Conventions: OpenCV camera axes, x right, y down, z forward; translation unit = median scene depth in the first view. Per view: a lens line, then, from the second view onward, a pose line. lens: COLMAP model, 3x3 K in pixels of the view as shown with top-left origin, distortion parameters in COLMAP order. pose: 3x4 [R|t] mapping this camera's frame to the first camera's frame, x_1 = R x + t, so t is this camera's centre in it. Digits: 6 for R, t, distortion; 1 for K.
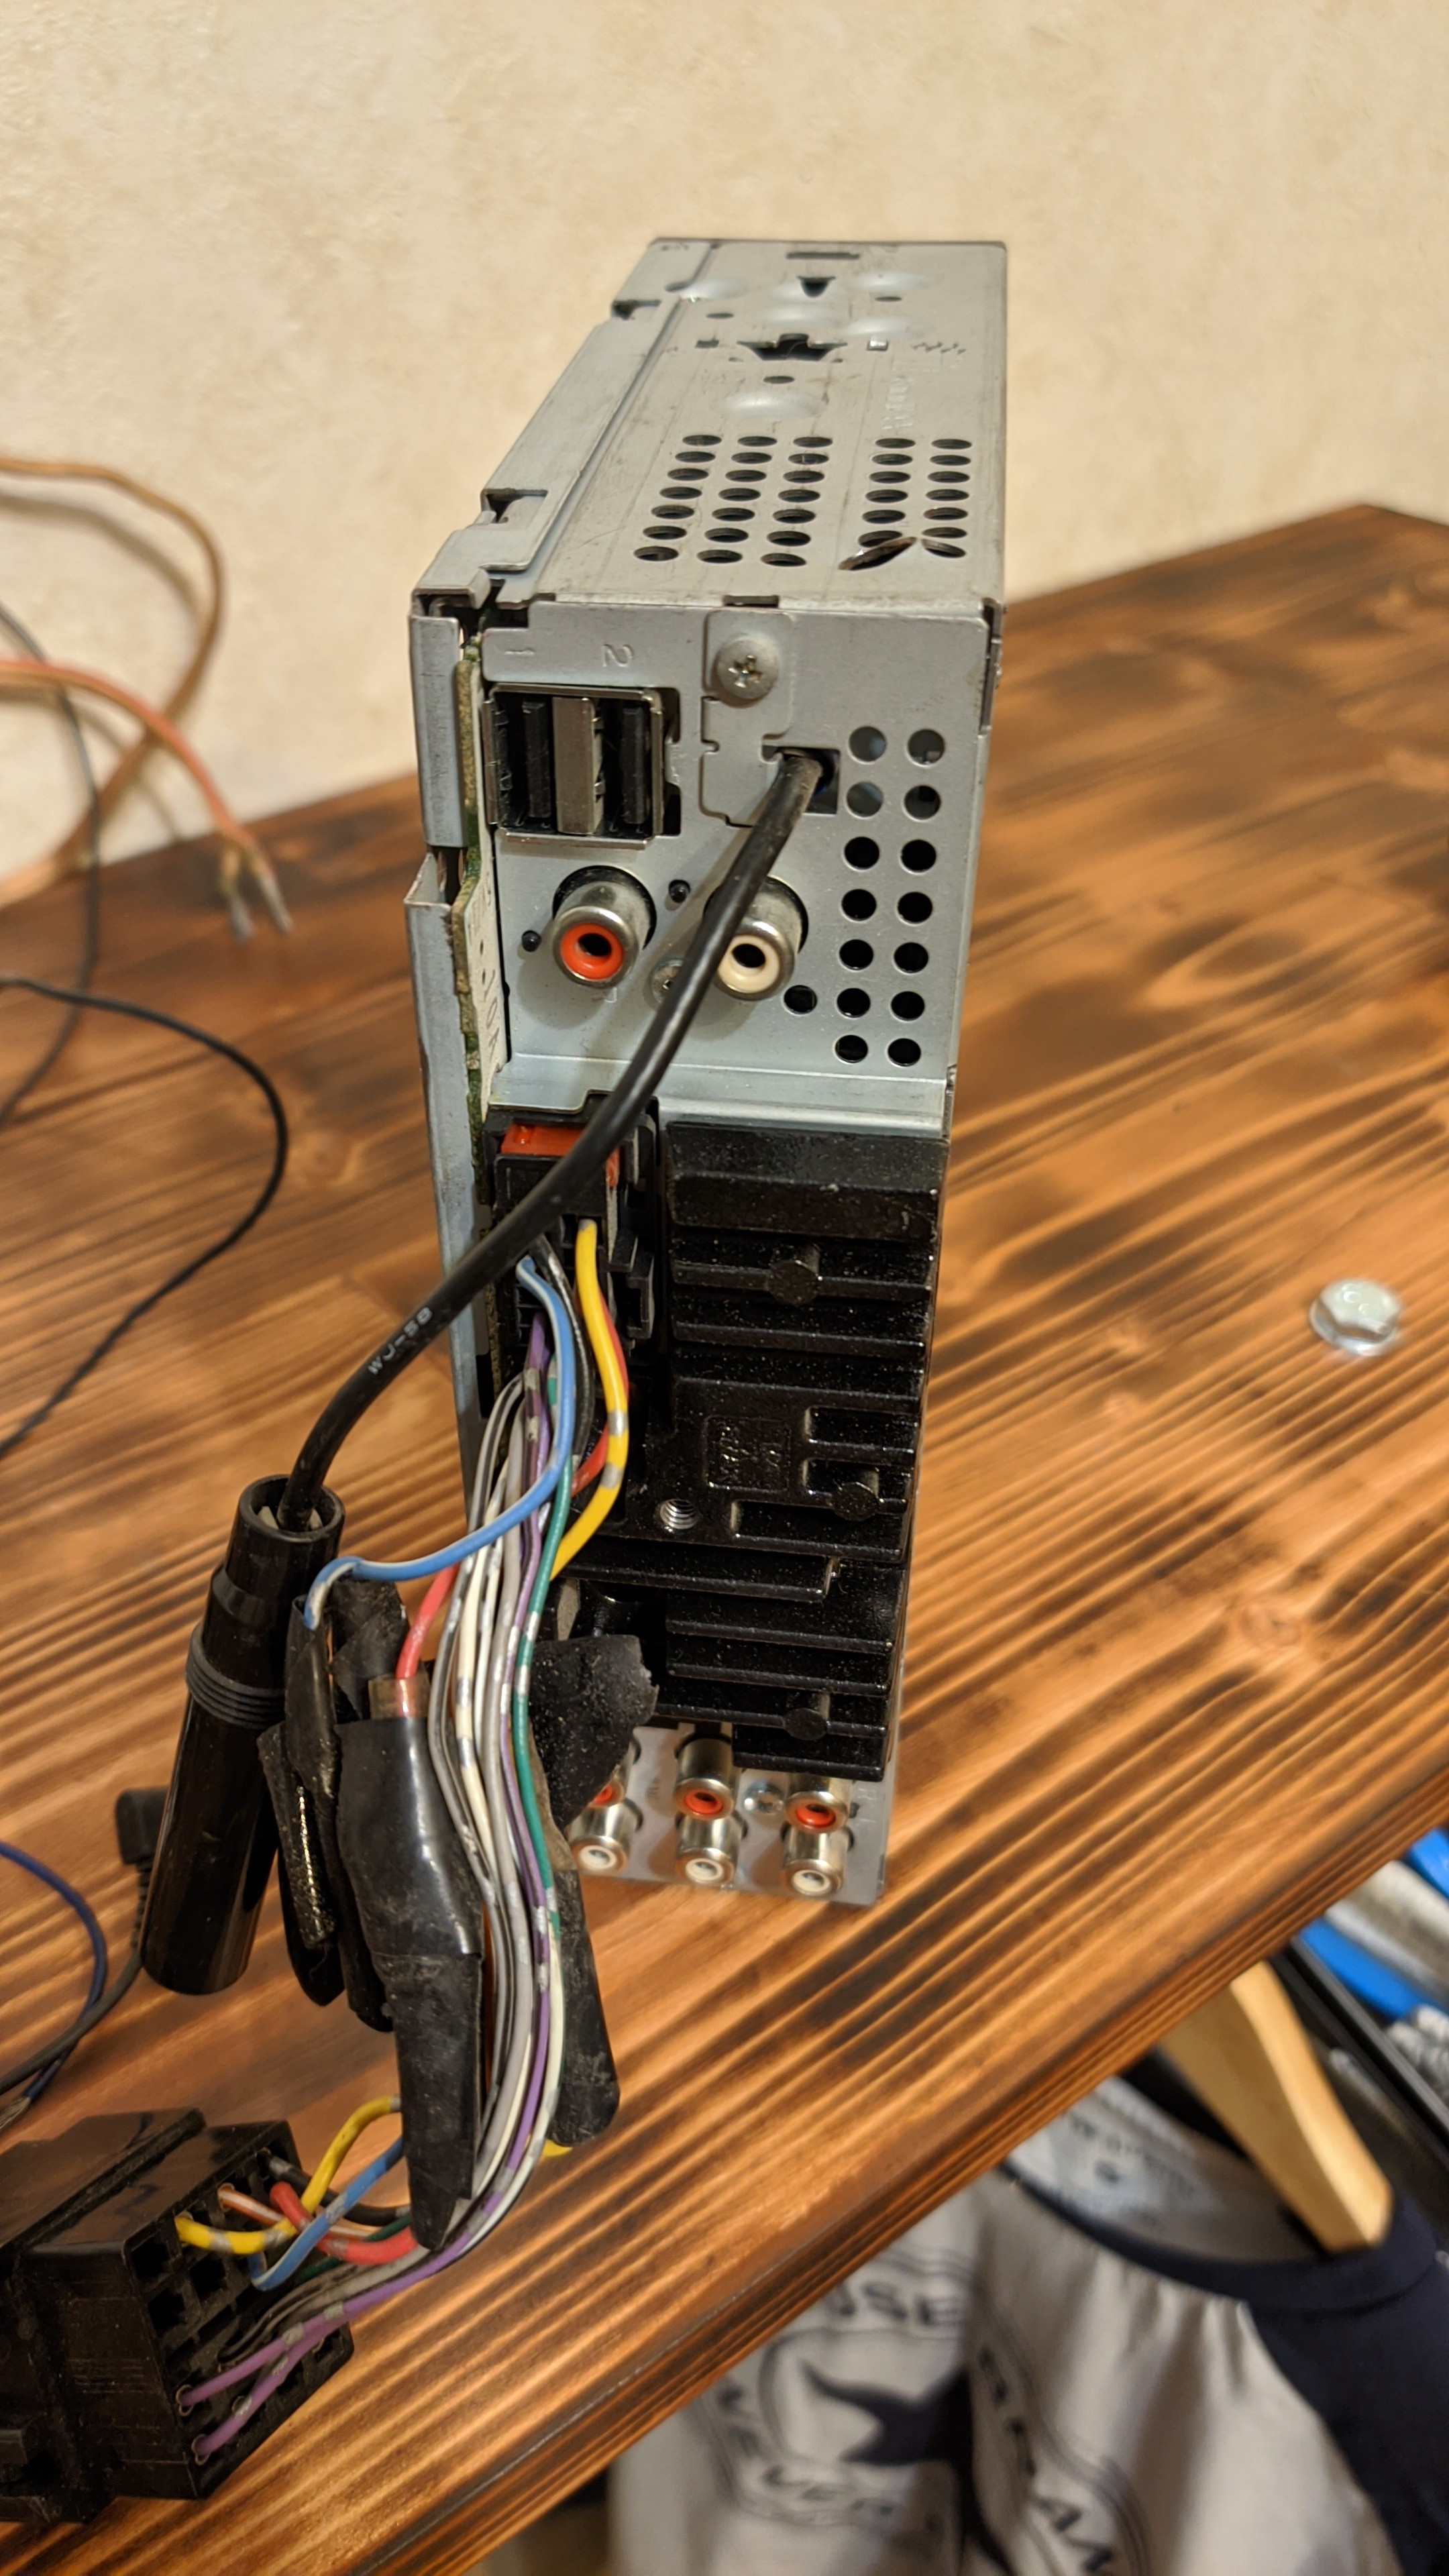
lens RADIAL K [[2031.1, 0, 674.9], [0, 2031.1, 1252.2], [0, 0, 1]] dist [0.030620, -0.056167]
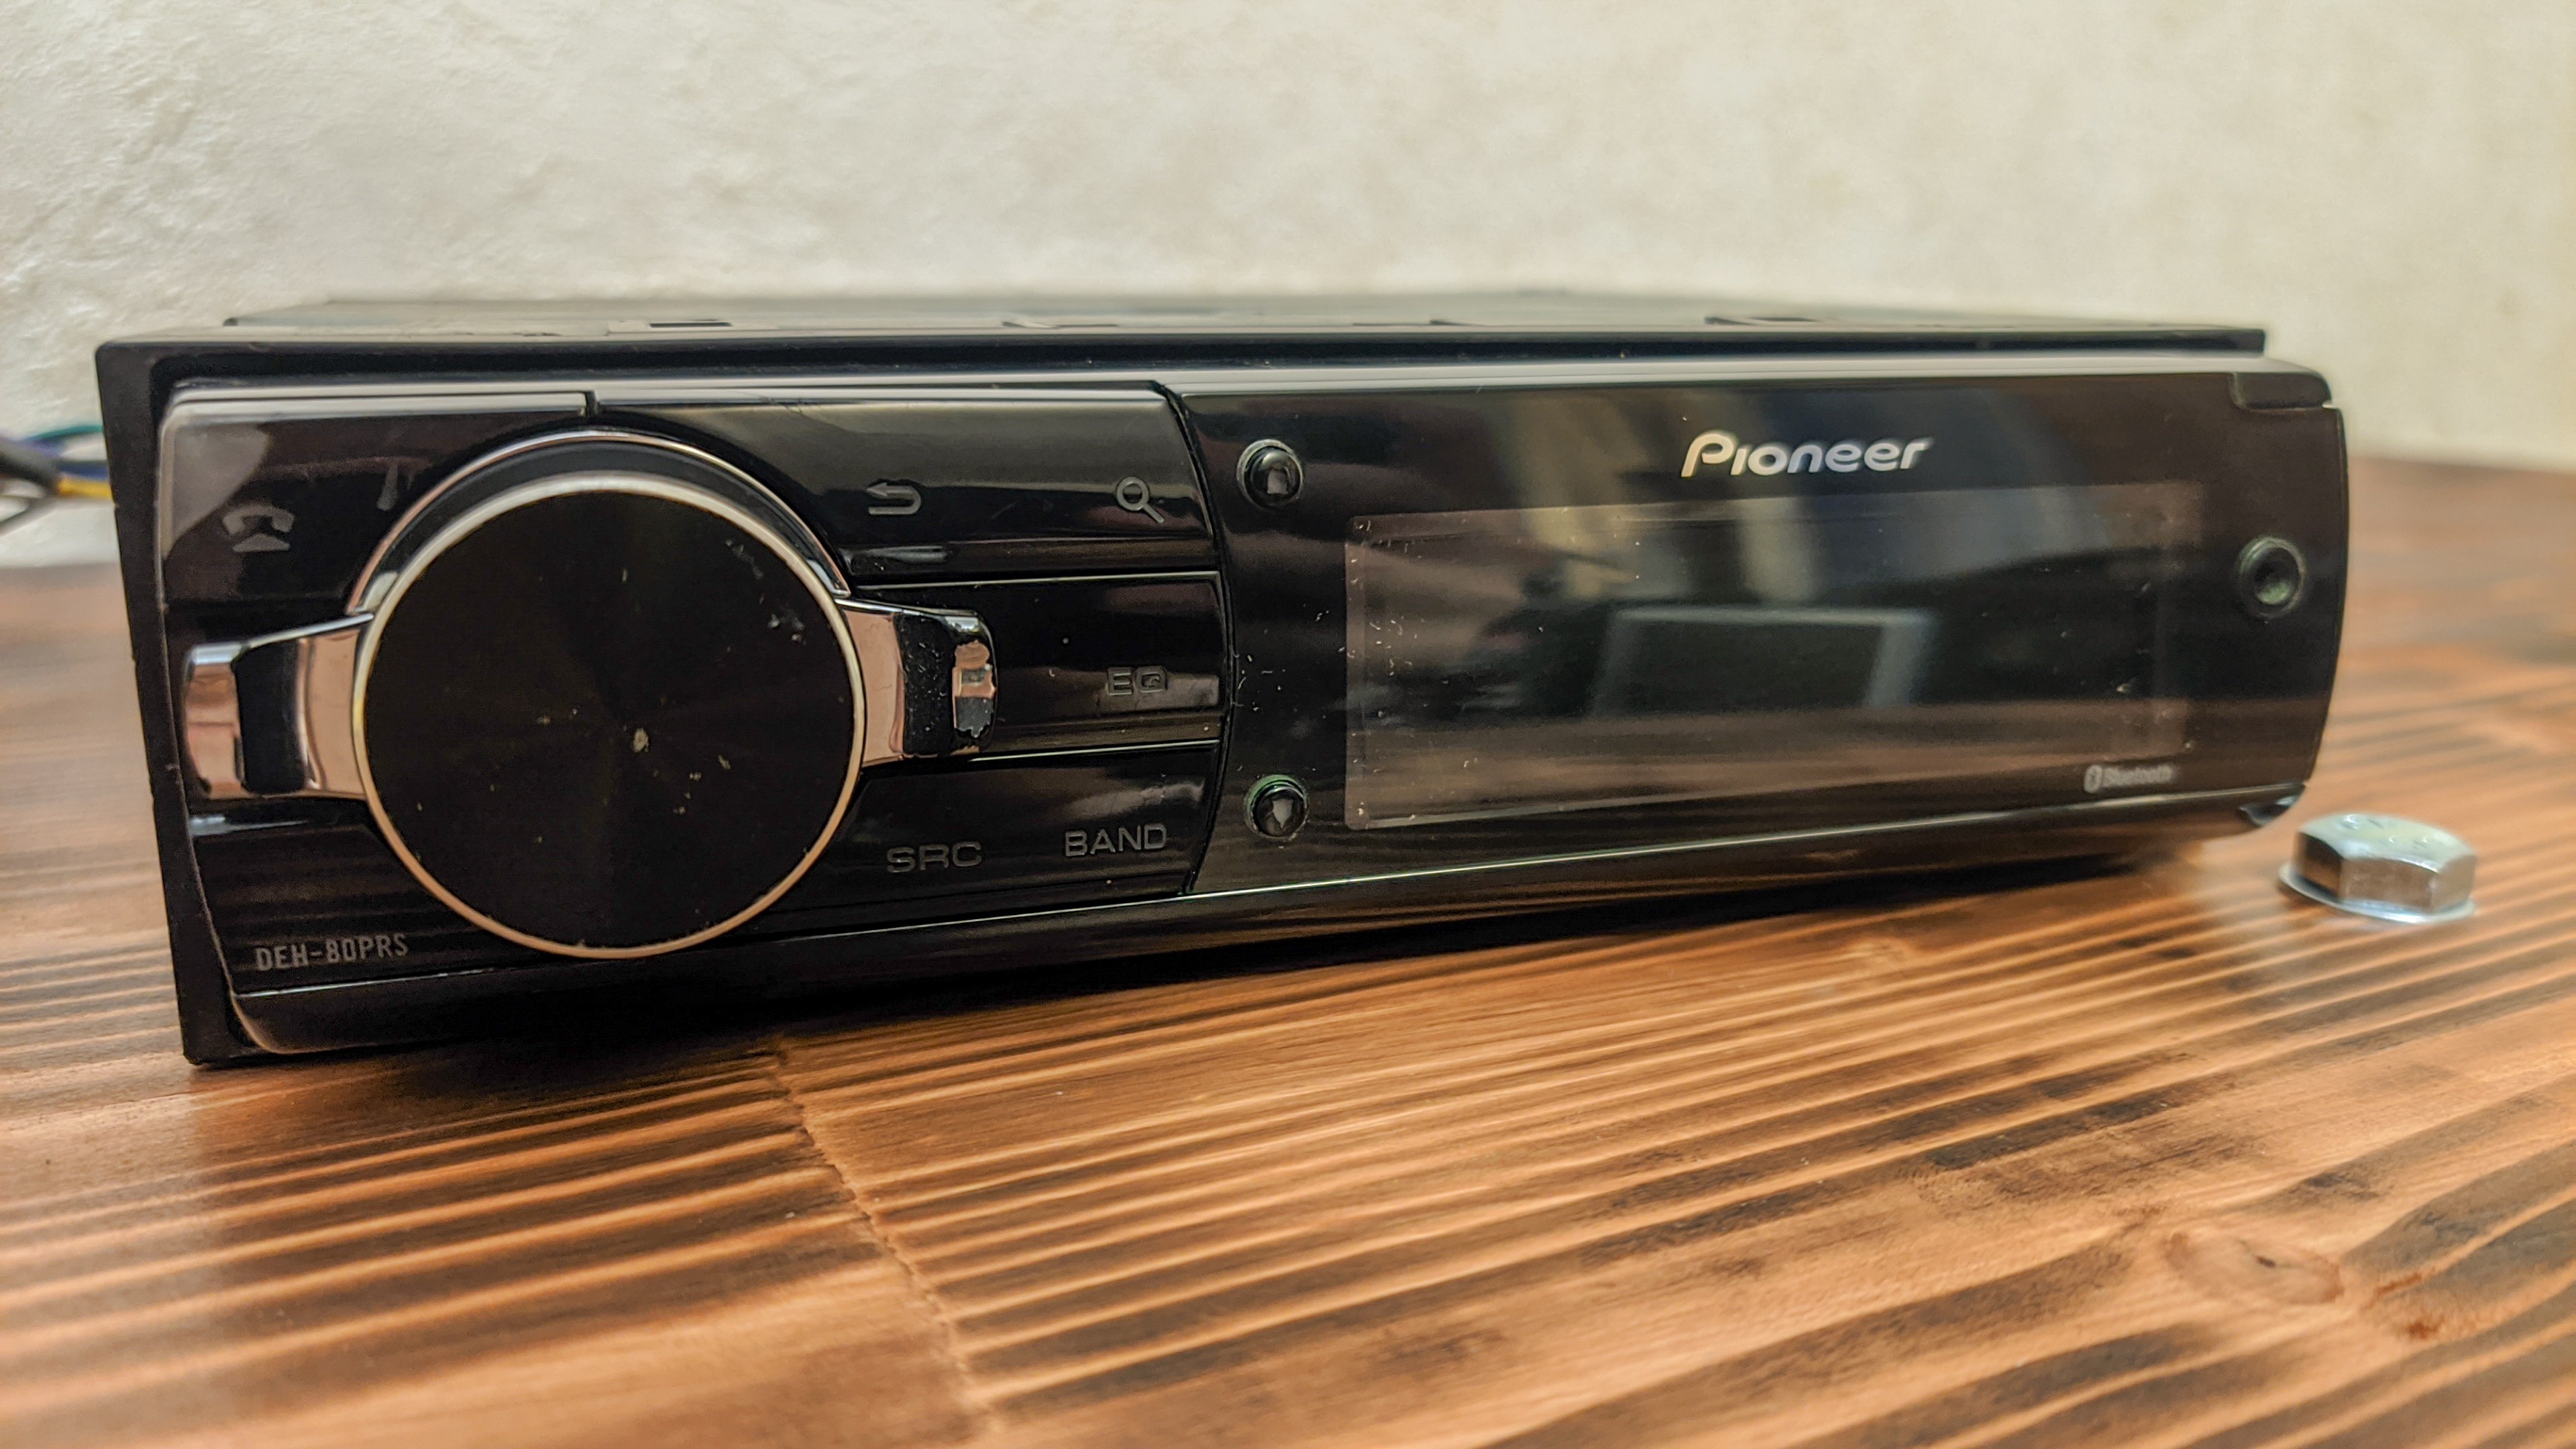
lens RADIAL K [[2031.1, 0, 1297.8], [0, 2031.1, 702.3], [0, 0, 1]] dist [0.030620, -0.056167]
pose [[0.989668, 0.052870, -0.133278, 0.161929], [-0.103573, 0.906395, -0.409538, 0.255971], [0.099150, 0.419111, 0.902505, 0.592935]]
